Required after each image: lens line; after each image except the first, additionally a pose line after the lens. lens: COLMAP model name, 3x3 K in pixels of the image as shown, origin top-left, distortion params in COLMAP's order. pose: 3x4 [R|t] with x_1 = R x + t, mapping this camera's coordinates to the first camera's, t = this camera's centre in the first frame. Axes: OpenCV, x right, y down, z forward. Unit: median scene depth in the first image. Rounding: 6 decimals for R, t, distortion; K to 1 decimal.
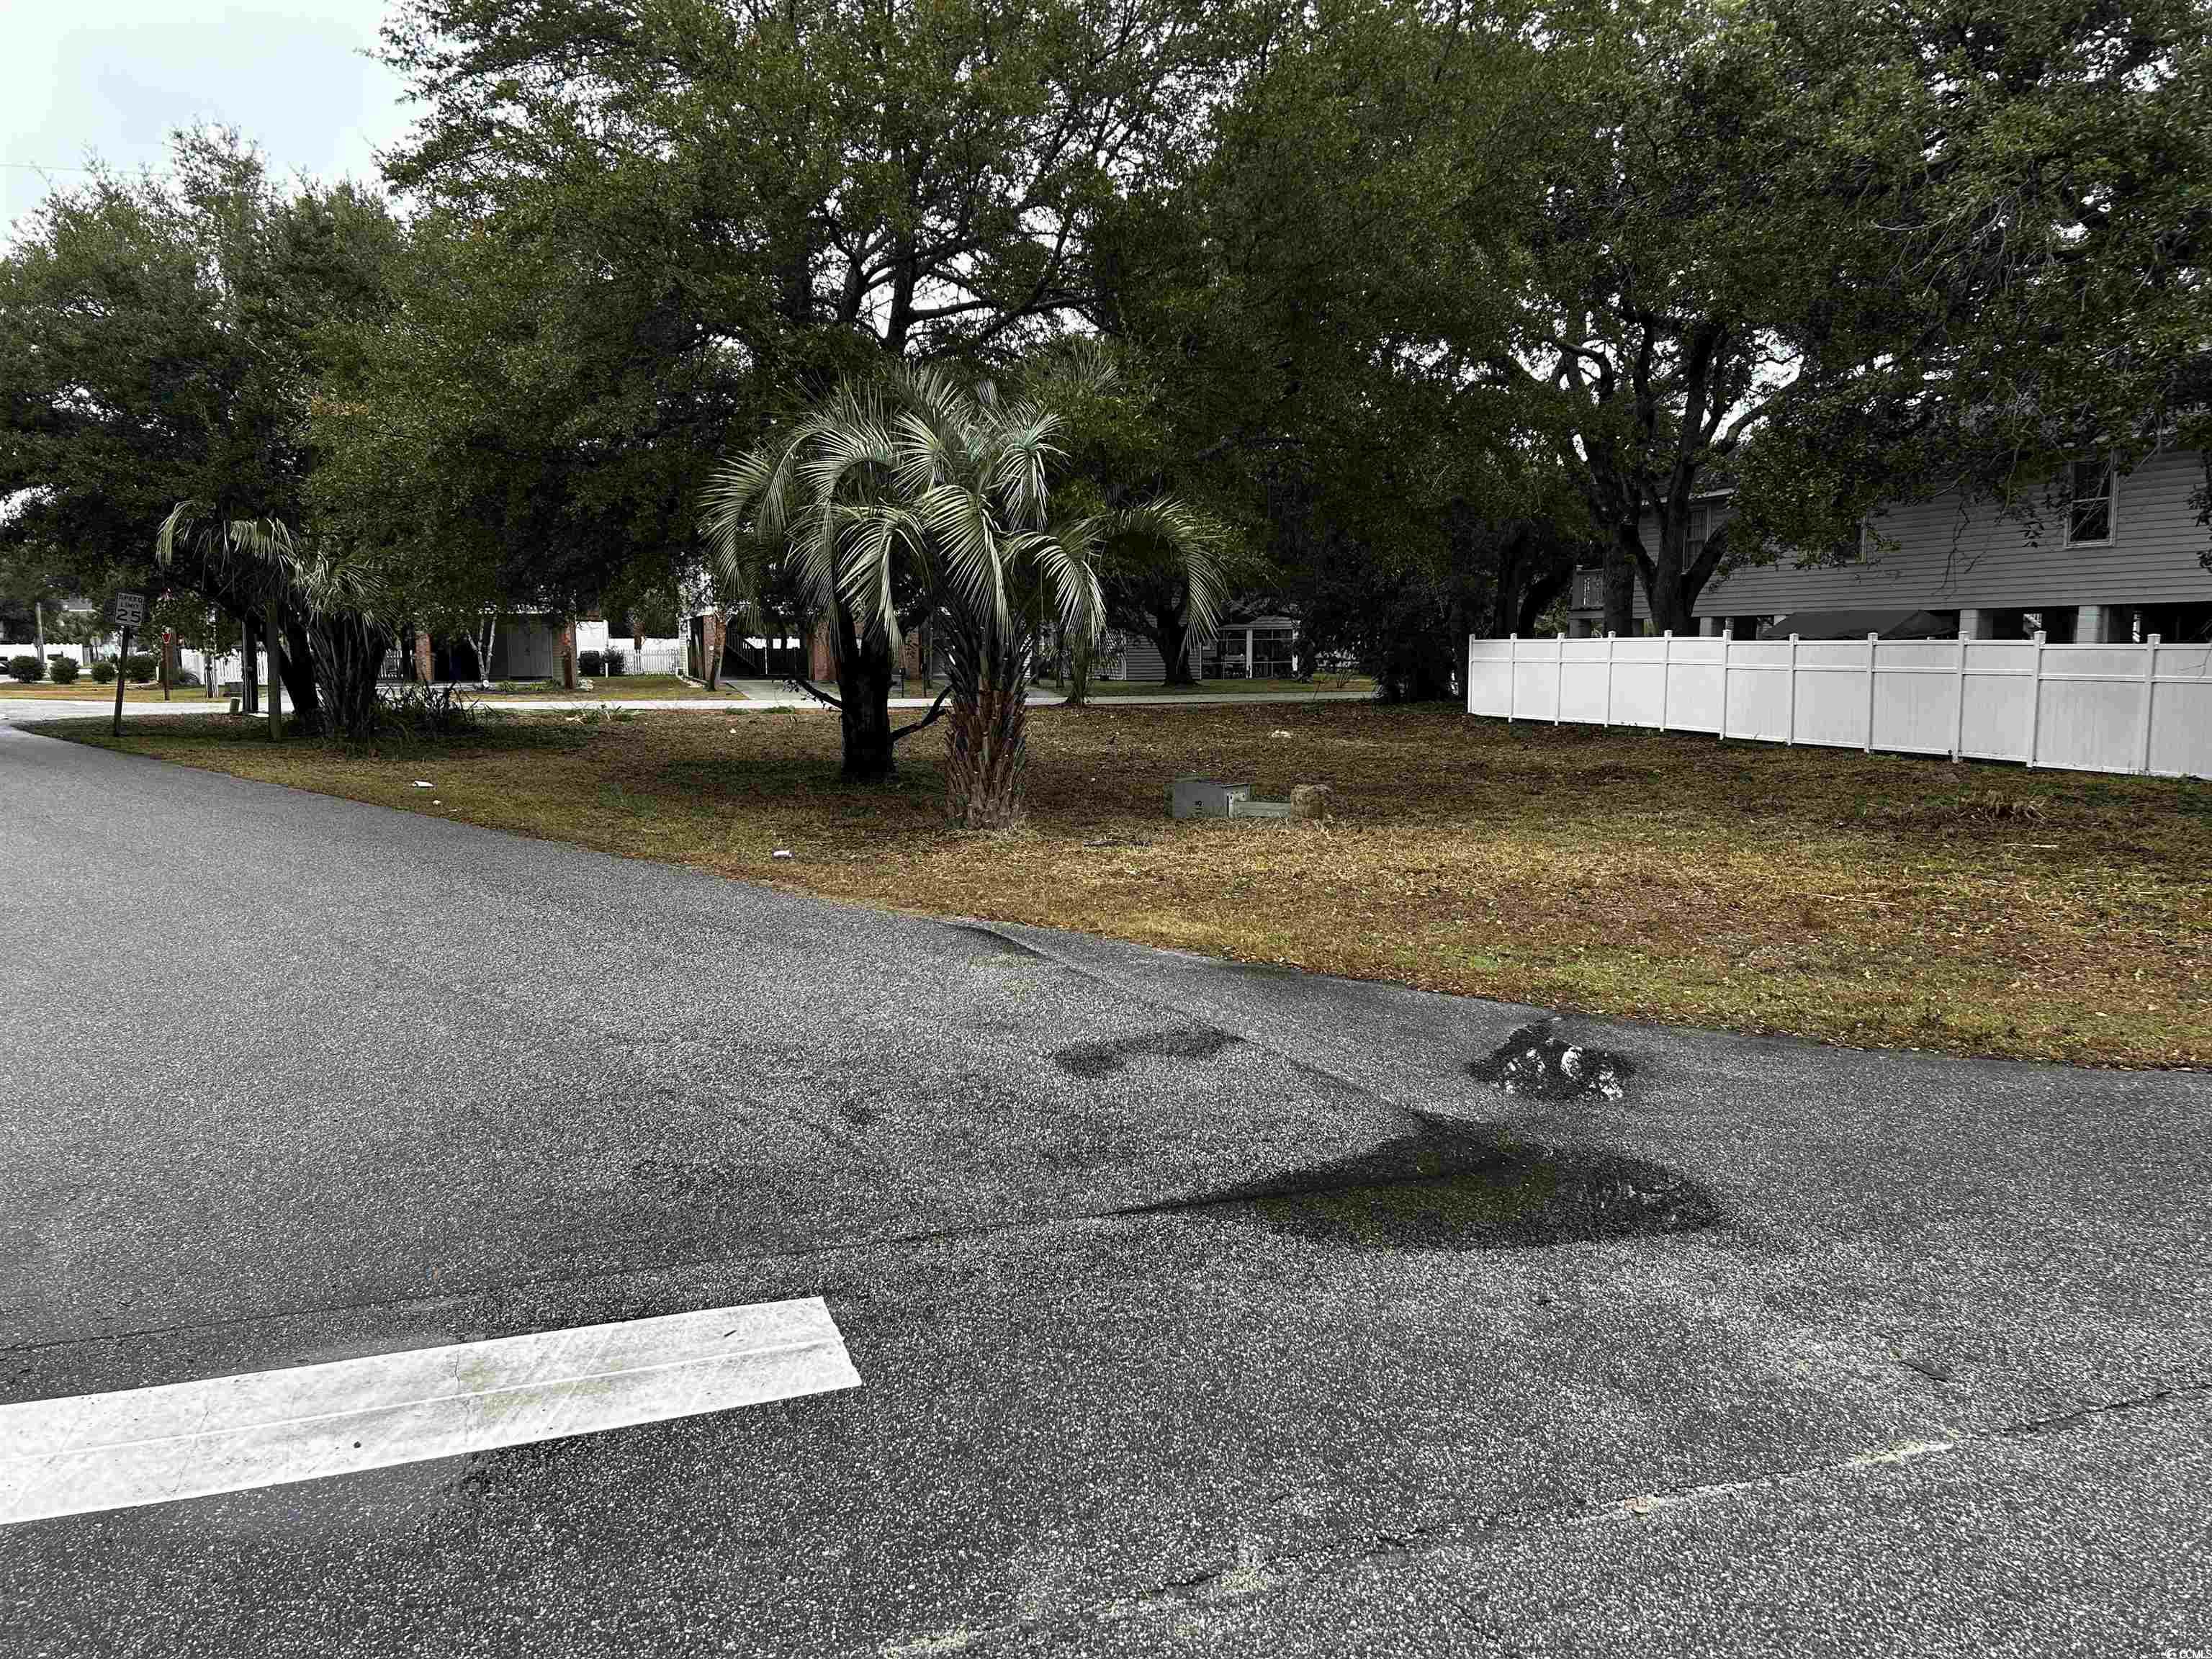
lens RADIAL K [[1673.5, 0, 1094.6], [0, 1673.5, 824.1], [0, 0, 1]] dist [0.063307, -0.051174]
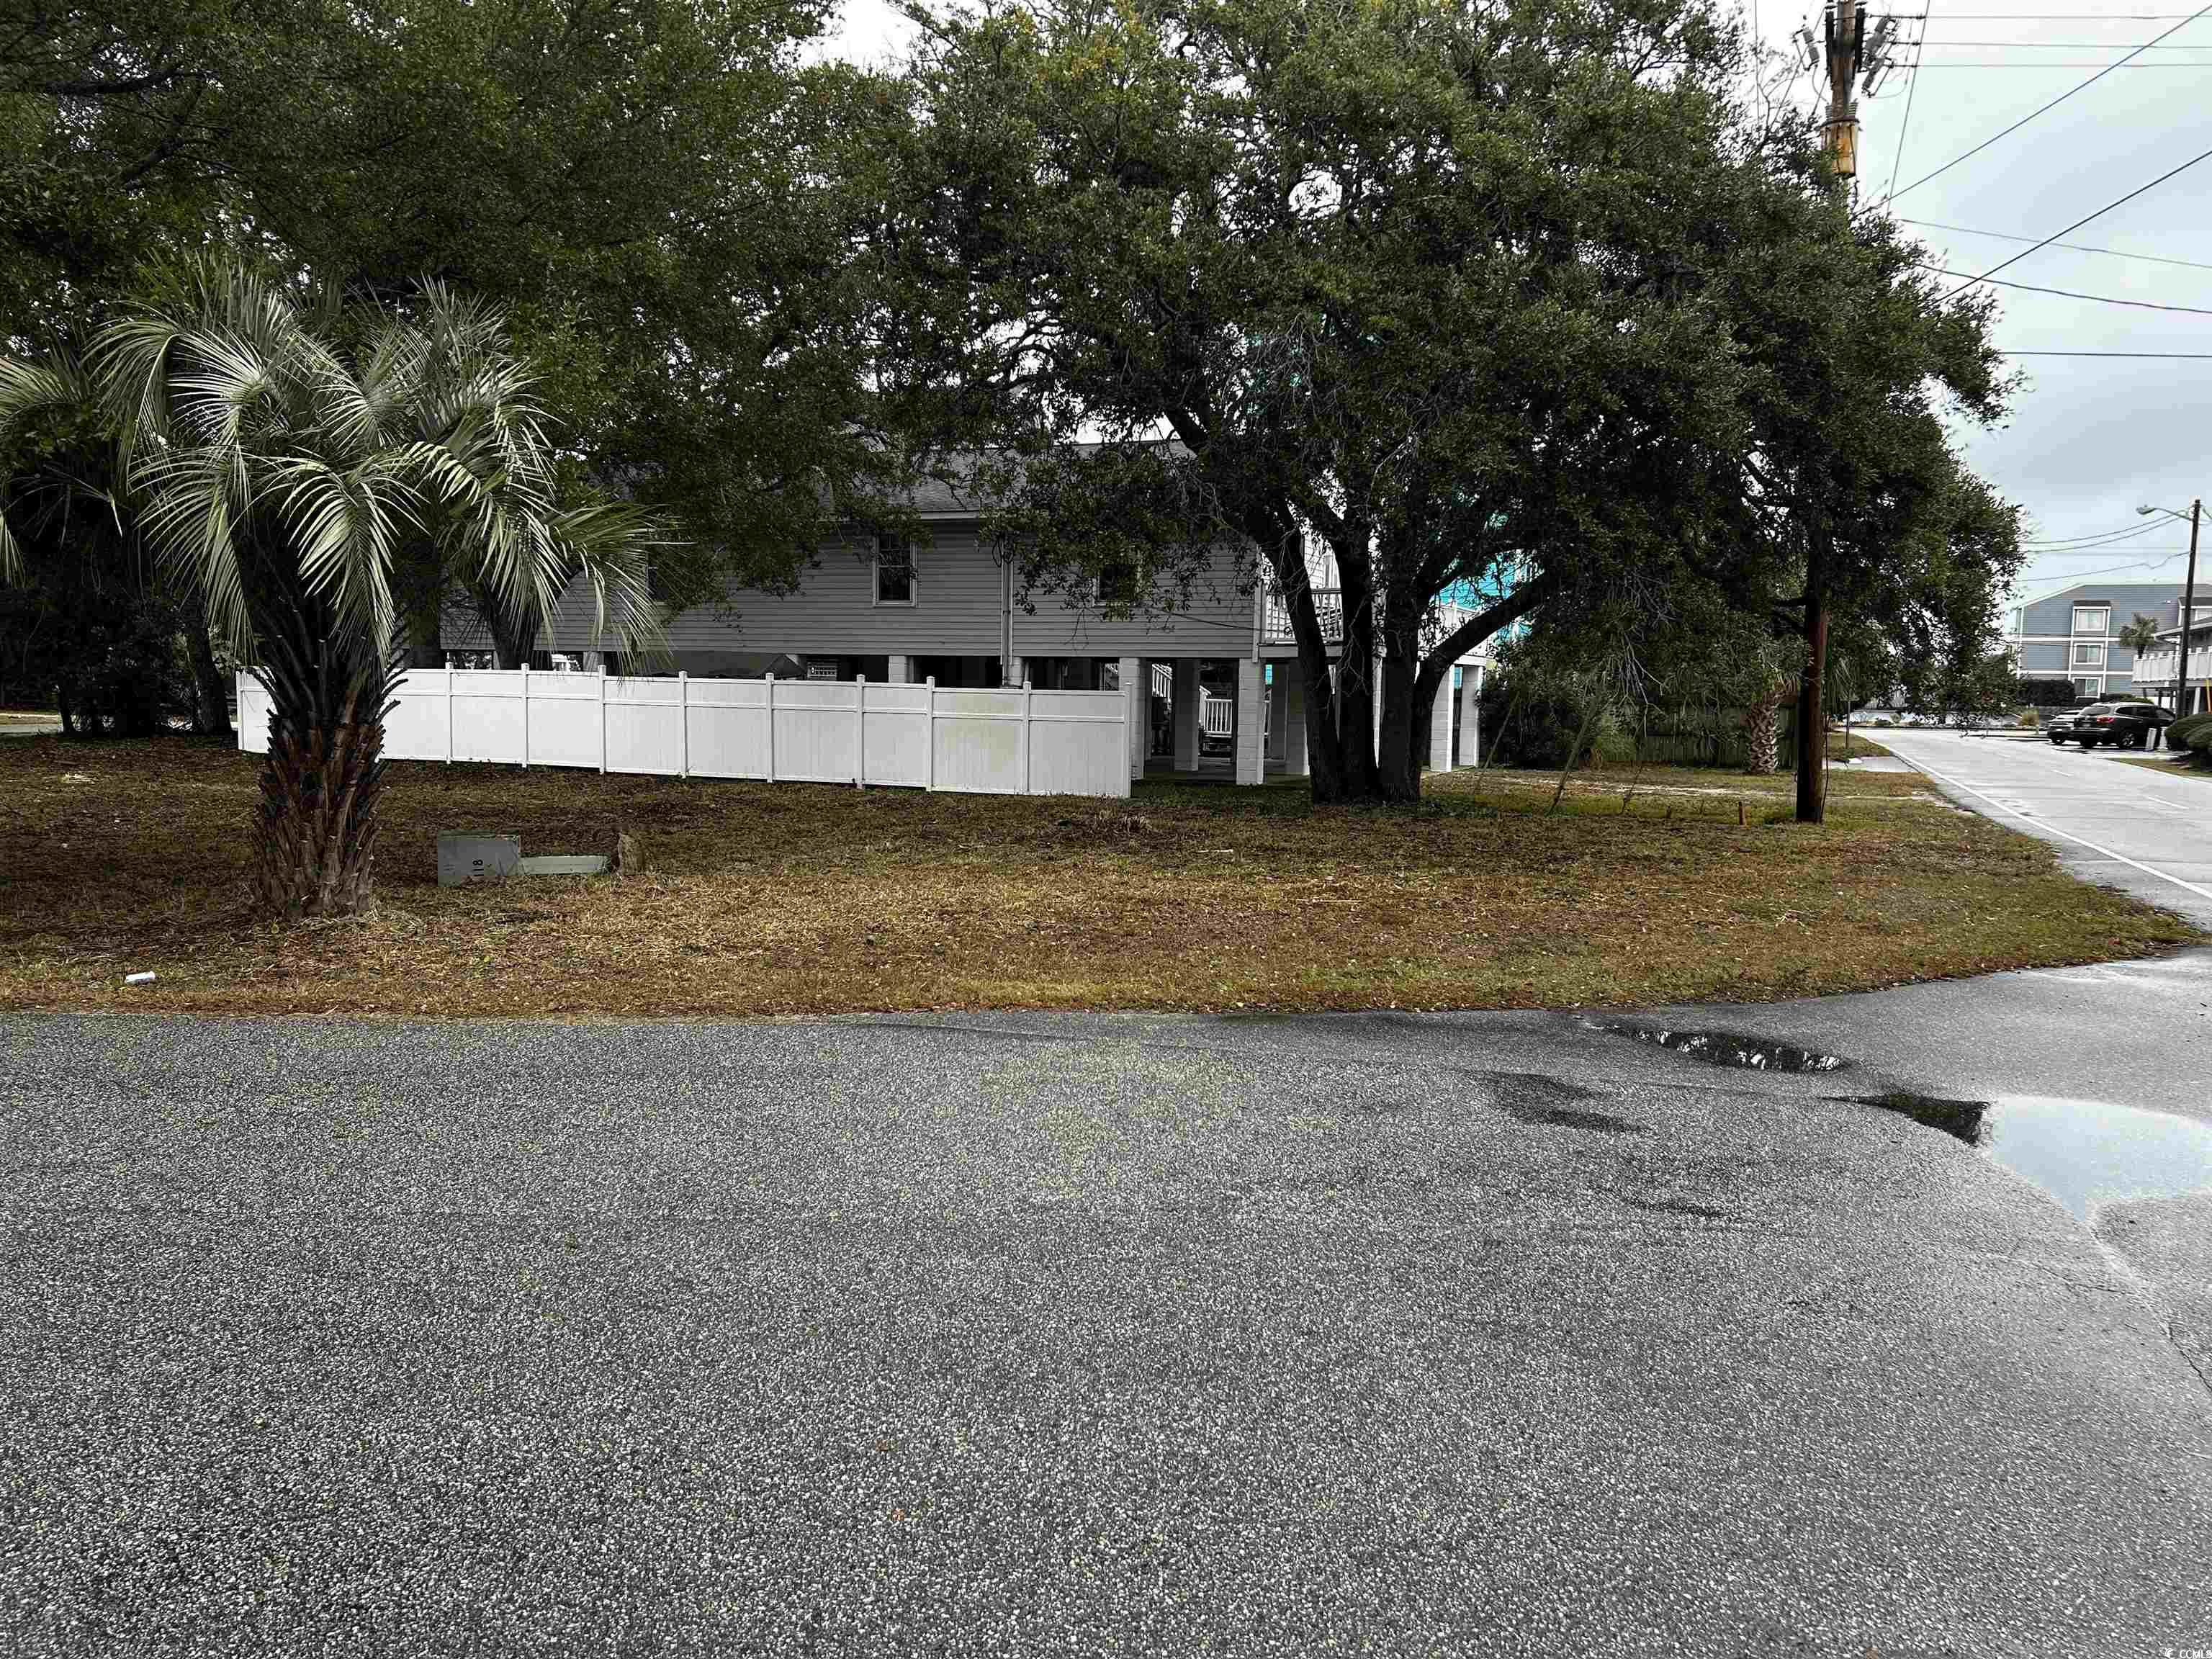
lens RADIAL K [[1673.5, 0, 1094.4], [0, 1673.5, 819.6], [0, 0, 1]] dist [0.063307, -0.051174]
pose [[0.647758, -0.043038, 0.760630, -0.235616], [0.061226, 0.998114, 0.004335, -0.011681], [-0.759382, 0.043763, 0.649172, 0.156281]]
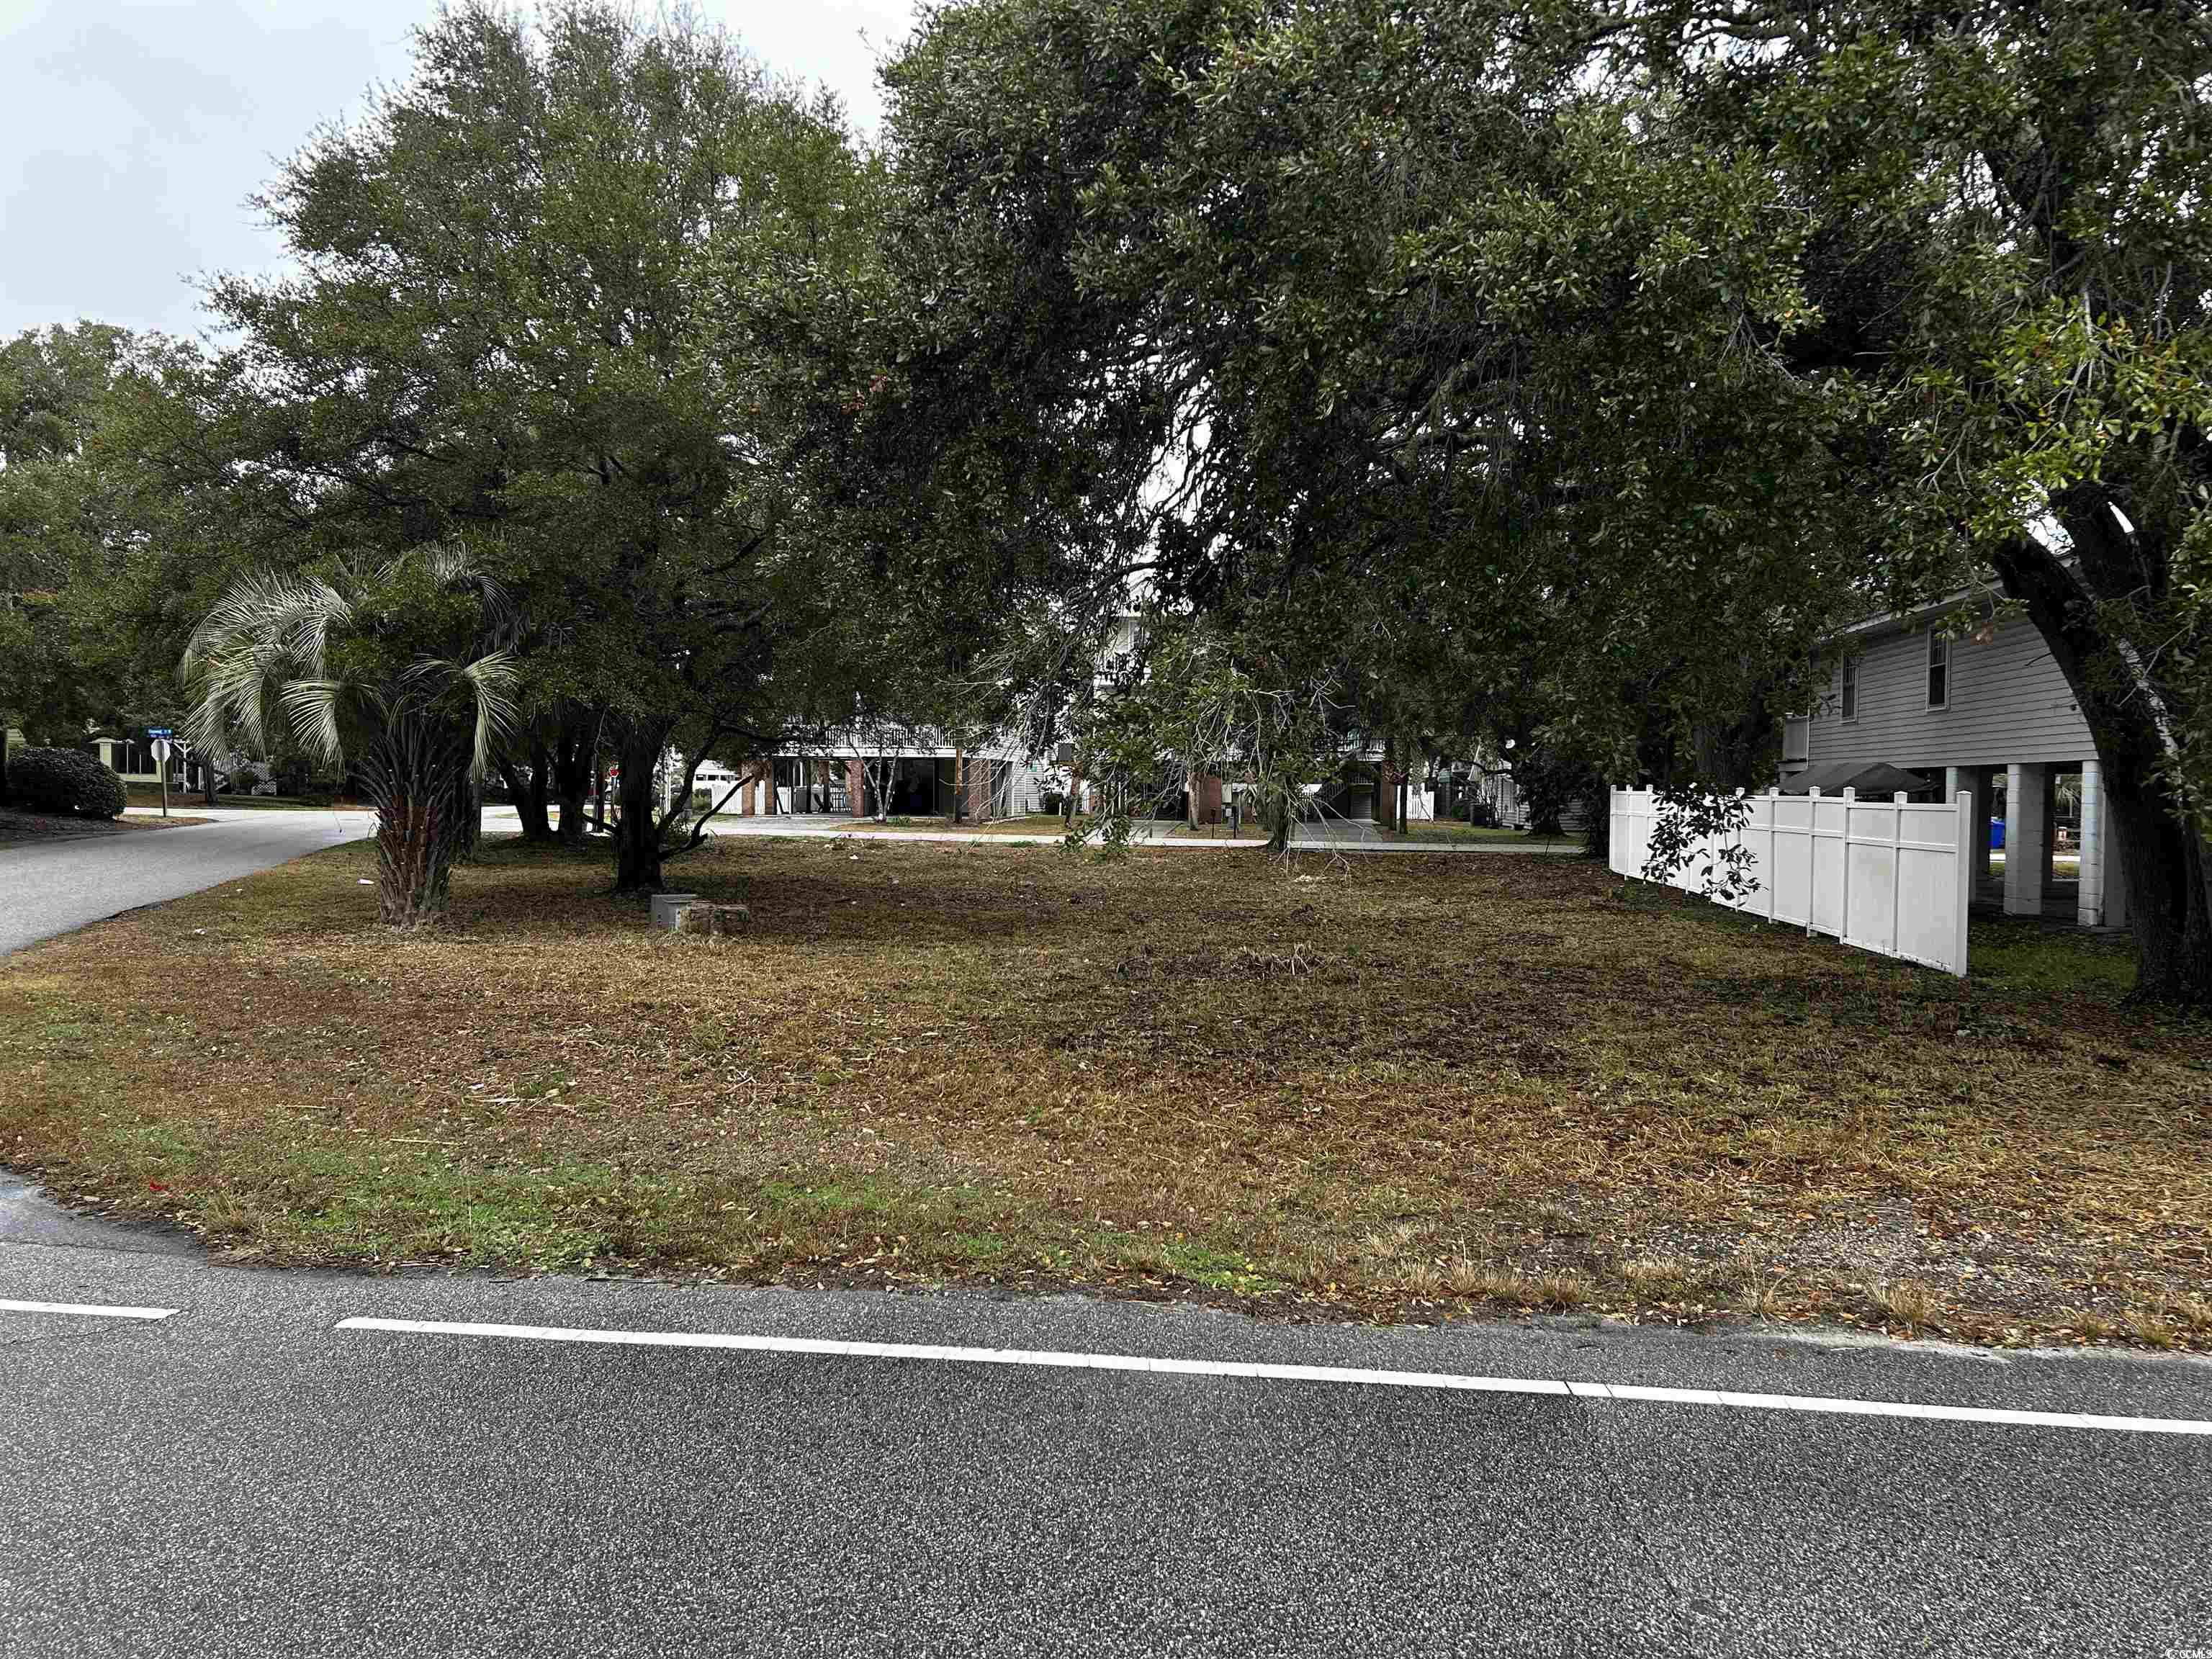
lens RADIAL K [[1673.5, 0, 1101.9], [0, 1673.5, 818.9], [0, 0, 1]] dist [0.063307, -0.051174]
pose [[0.911972, 0.025751, -0.409444, 0.522584], [-0.062886, 0.995008, -0.077490, -0.005854], [0.405404, 0.096417, 0.909039, 0.052479]]
